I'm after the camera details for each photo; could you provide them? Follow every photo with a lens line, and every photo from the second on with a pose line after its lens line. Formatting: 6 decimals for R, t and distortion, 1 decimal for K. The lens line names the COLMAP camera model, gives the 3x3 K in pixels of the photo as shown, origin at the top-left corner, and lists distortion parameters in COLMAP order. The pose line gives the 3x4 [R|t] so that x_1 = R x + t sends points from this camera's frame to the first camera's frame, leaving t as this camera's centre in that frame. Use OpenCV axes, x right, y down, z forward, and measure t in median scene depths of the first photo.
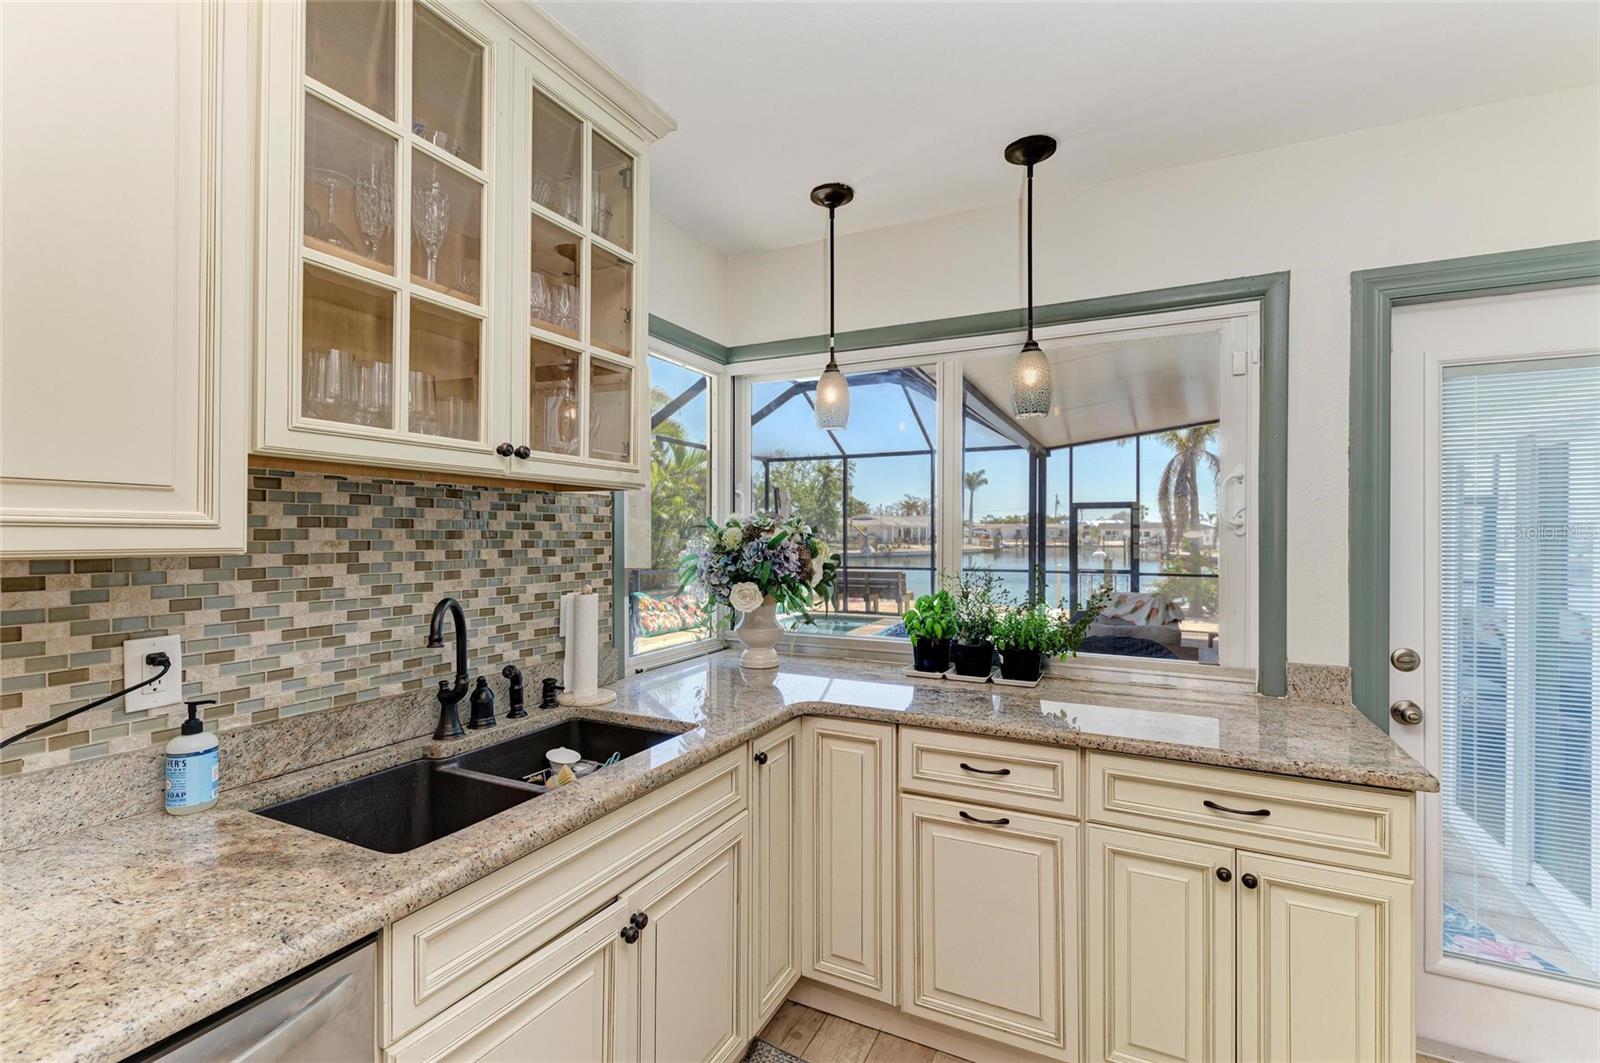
lens RADIAL K [[708.4, 0, 803.2], [0, 708.4, 532.8], [0, 0, 1]] dist [0.017360, -0.003633]
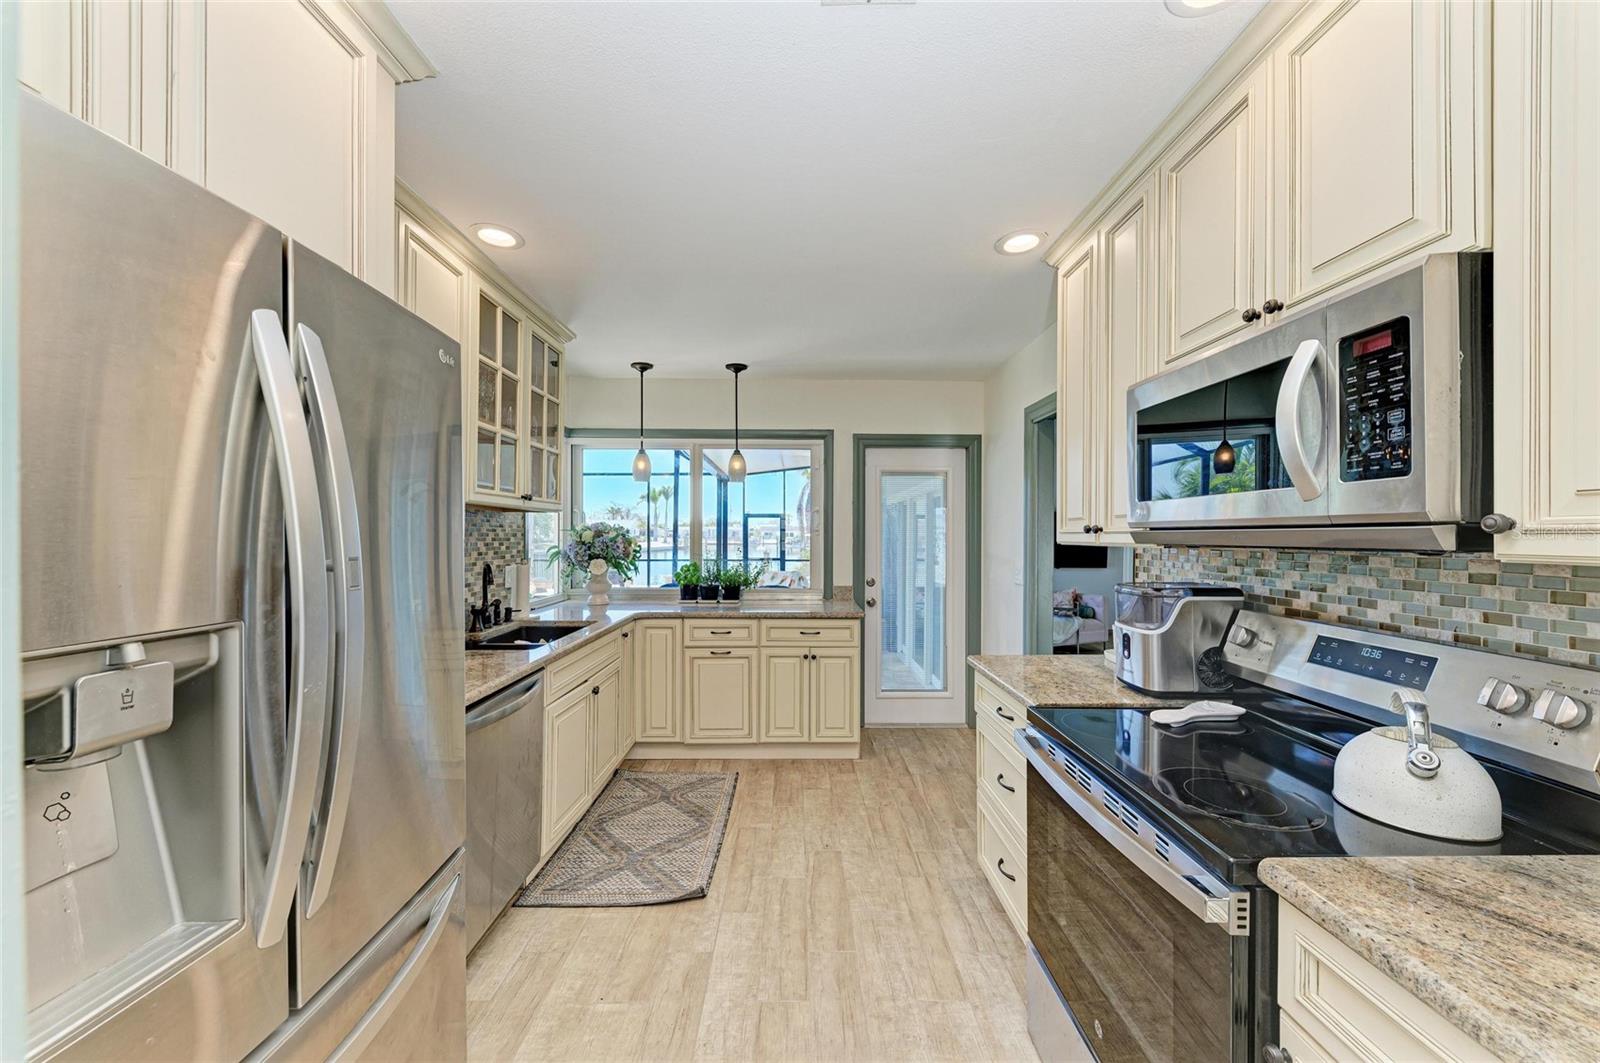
lens RADIAL K [[574.4, 0, 806.0], [0, 574.4, 538.6], [0, 0, 1]] dist [0.008361, -0.000670]
pose [[0.889545, -0.003429, 0.456834, -0.384983], [-0.000448, 0.999965, 0.008377, 0.000105], [-0.456846, -0.007656, 0.889513, -0.878797]]
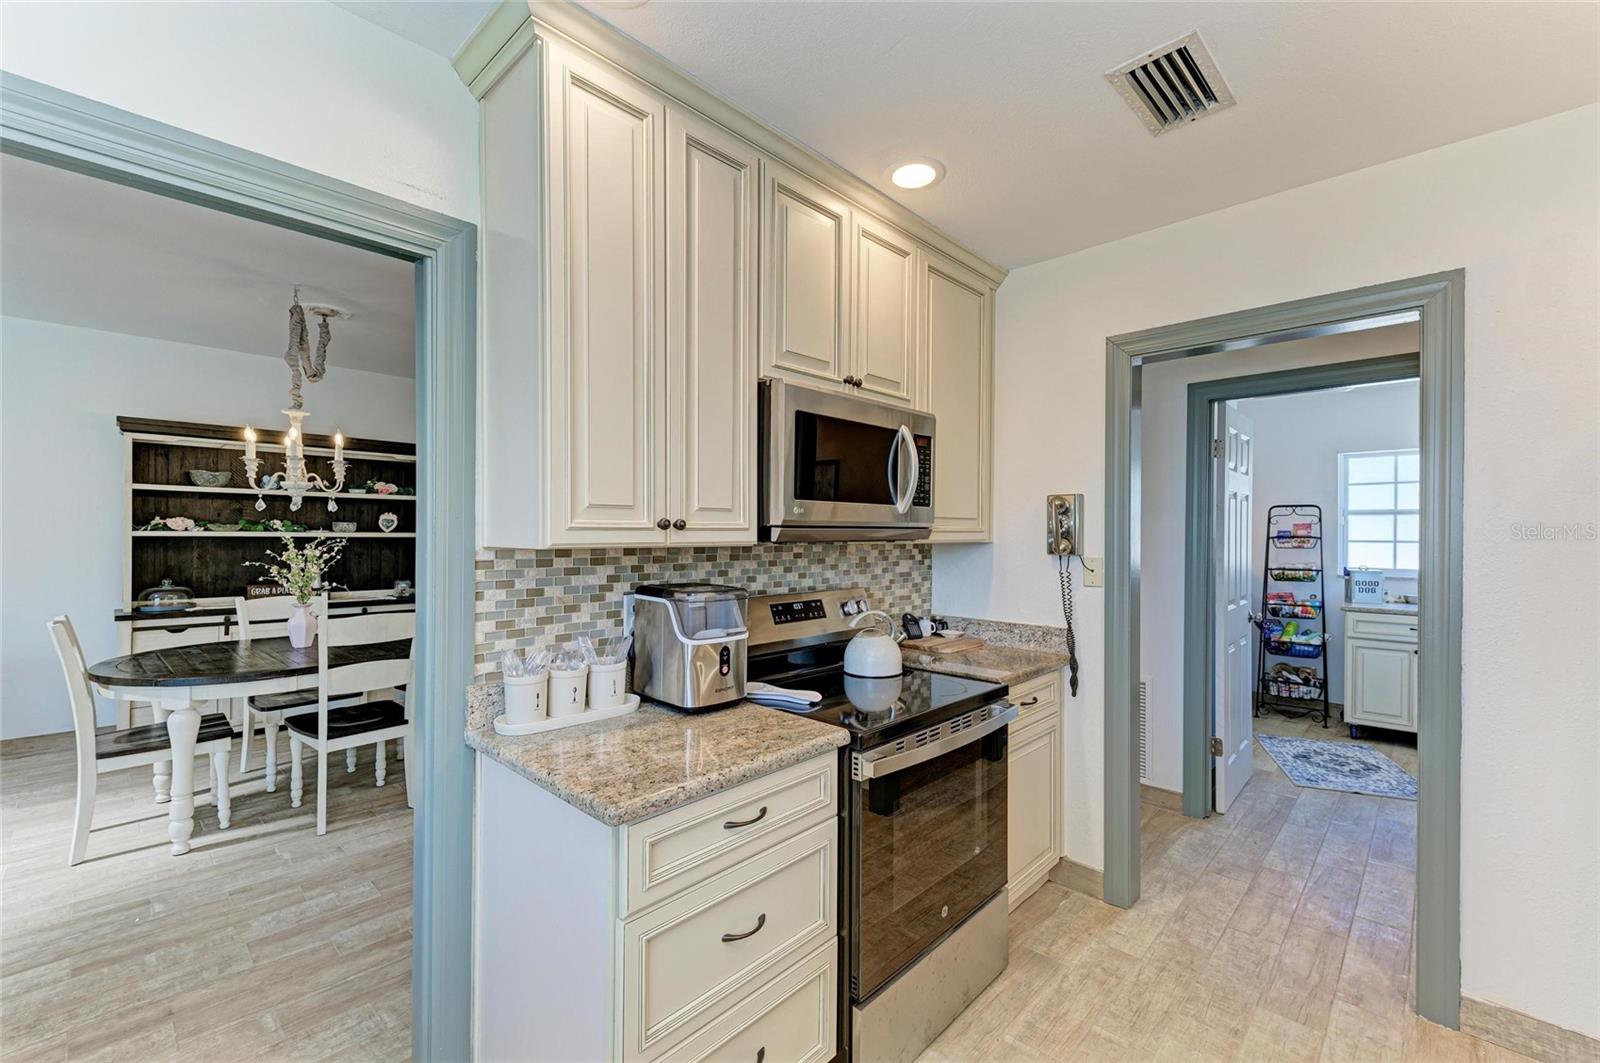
lens RADIAL K [[653.8, 0, 792.6], [0, 653.8, 531.5], [0, 0, 1]] dist [0.002236, -0.002035]
pose [[-0.947955, -0.004900, 0.318366, 0.164181], [-0.005454, 0.999985, -0.000848, 0.001157], [-0.318357, -0.002540, -0.947967, 0.671263]]
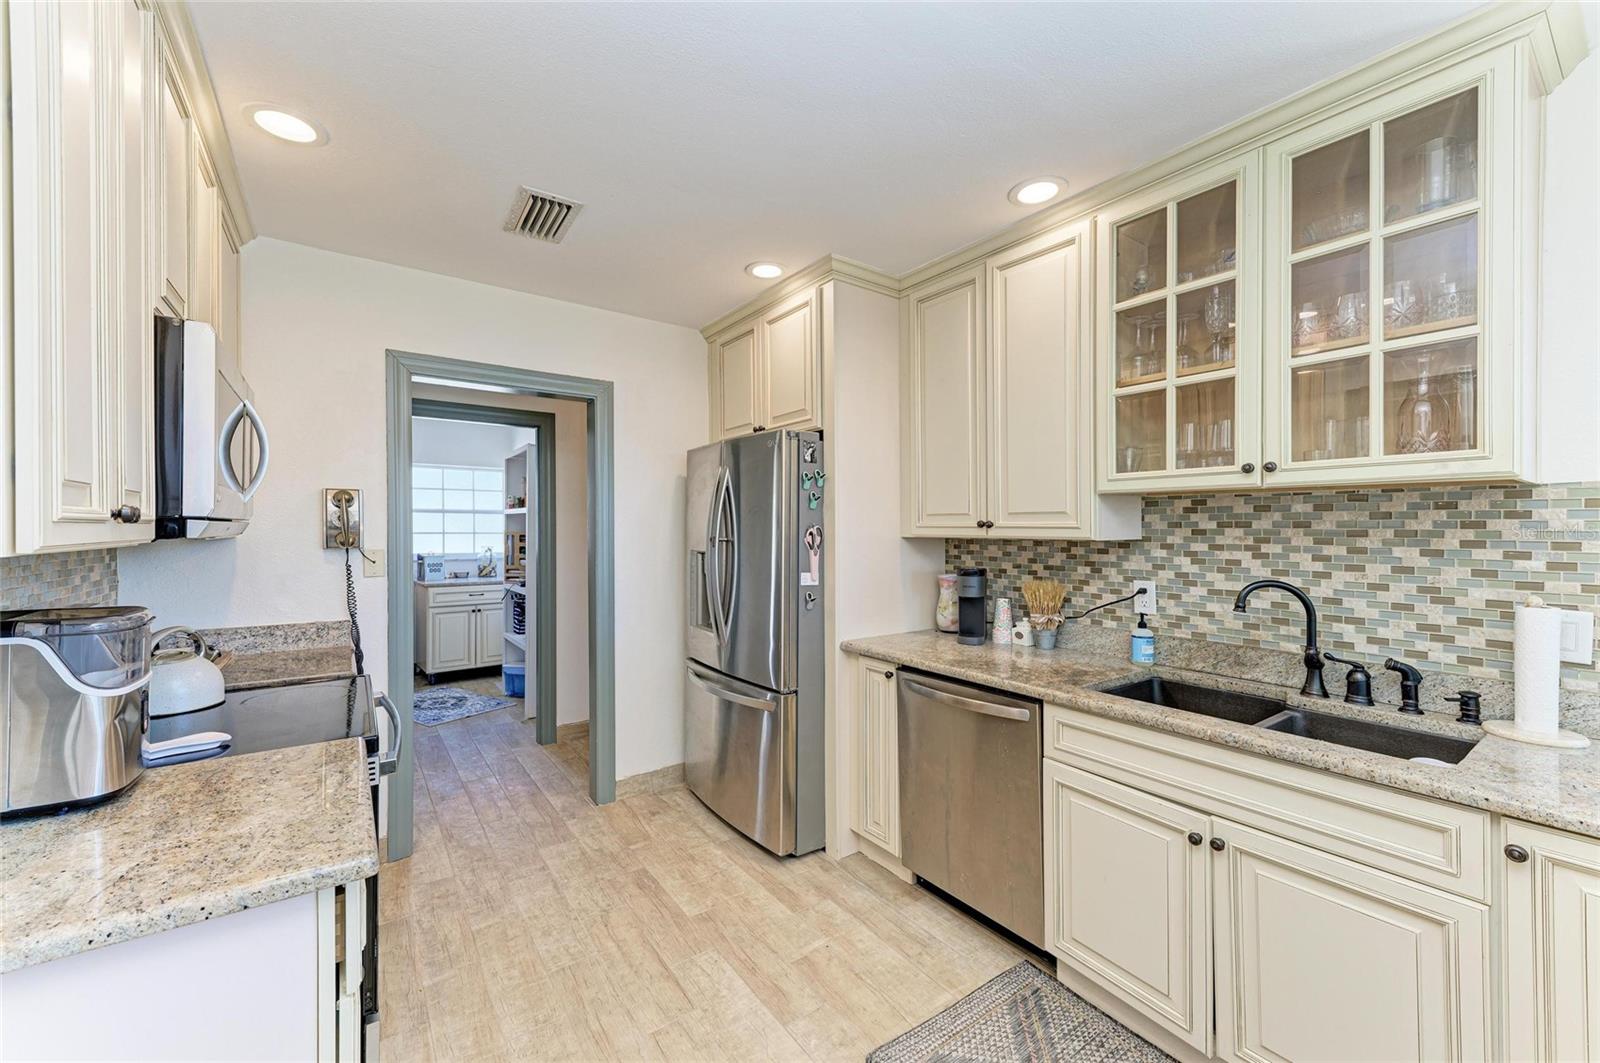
lens RADIAL K [[629.9, 0, 799.3], [0, 629.9, 527.6], [0, 0, 1]] dist [0.003733, -0.000442]
pose [[-0.470203, -0.007126, -0.882530, 0.840392], [-0.005825, 0.999971, -0.004971, 0.003447], [0.882539, 0.002803, -0.470231, 0.676991]]
